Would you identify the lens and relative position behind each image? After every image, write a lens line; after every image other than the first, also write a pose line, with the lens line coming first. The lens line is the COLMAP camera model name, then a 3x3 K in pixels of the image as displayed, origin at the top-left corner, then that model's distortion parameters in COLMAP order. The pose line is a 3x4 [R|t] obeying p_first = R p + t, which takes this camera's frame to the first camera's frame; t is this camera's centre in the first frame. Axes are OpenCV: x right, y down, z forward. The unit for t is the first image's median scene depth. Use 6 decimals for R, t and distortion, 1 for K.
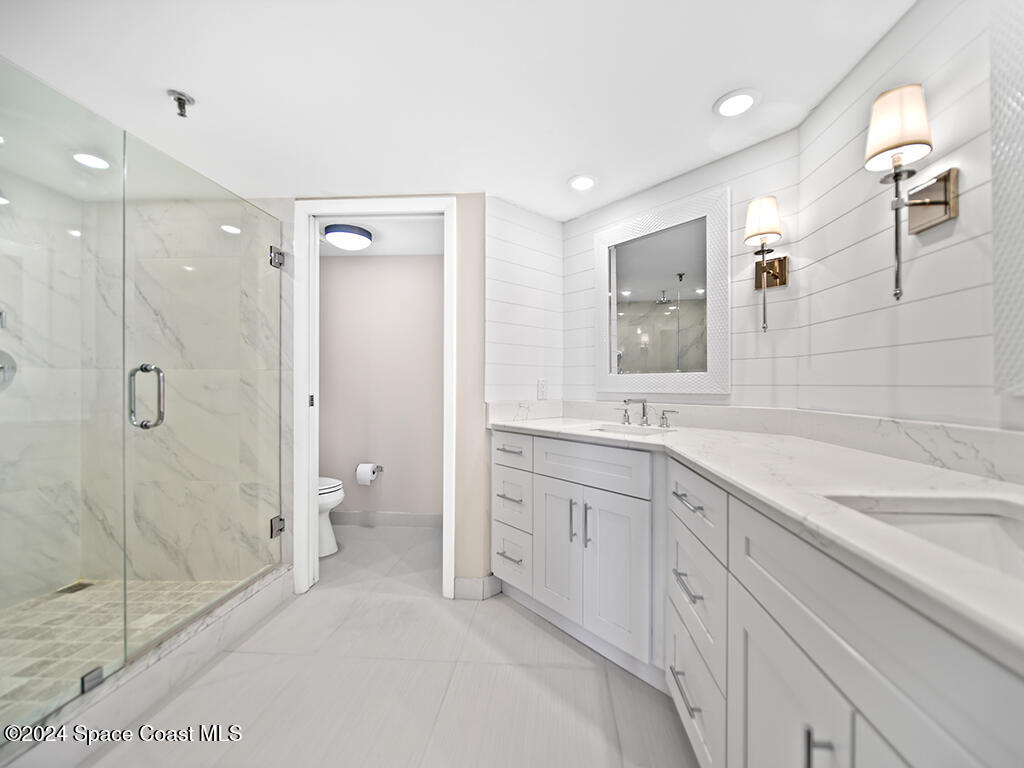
lens RADIAL K [[397.9, 0, 517.0], [0, 397.9, 382.6], [0, 0, 1]] dist [-0.000356, -0.000100]
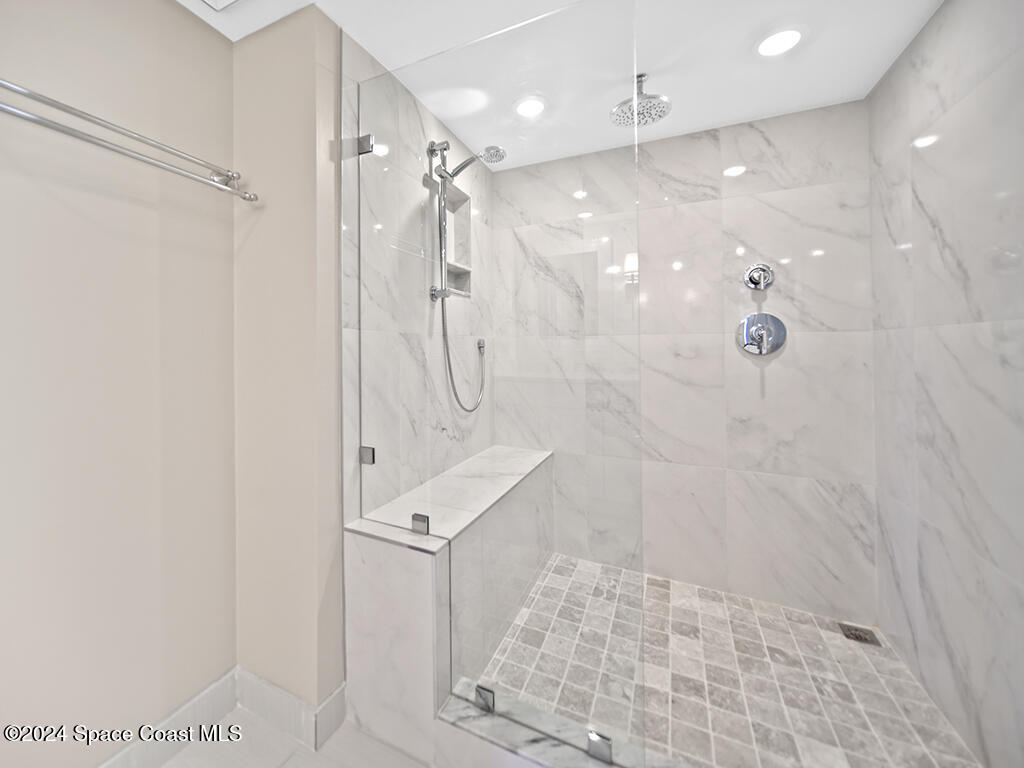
lens RADIAL K [[422.6, 0, 464.4], [0, 422.6, 345.1], [0, 0, 1]] dist [-0.000510, -0.000106]
pose [[-0.360379, -0.010470, -0.932747, -0.136270], [0.000910, 0.999933, -0.011576, -0.000943], [0.932805, -0.005021, -0.360345, 0.639725]]
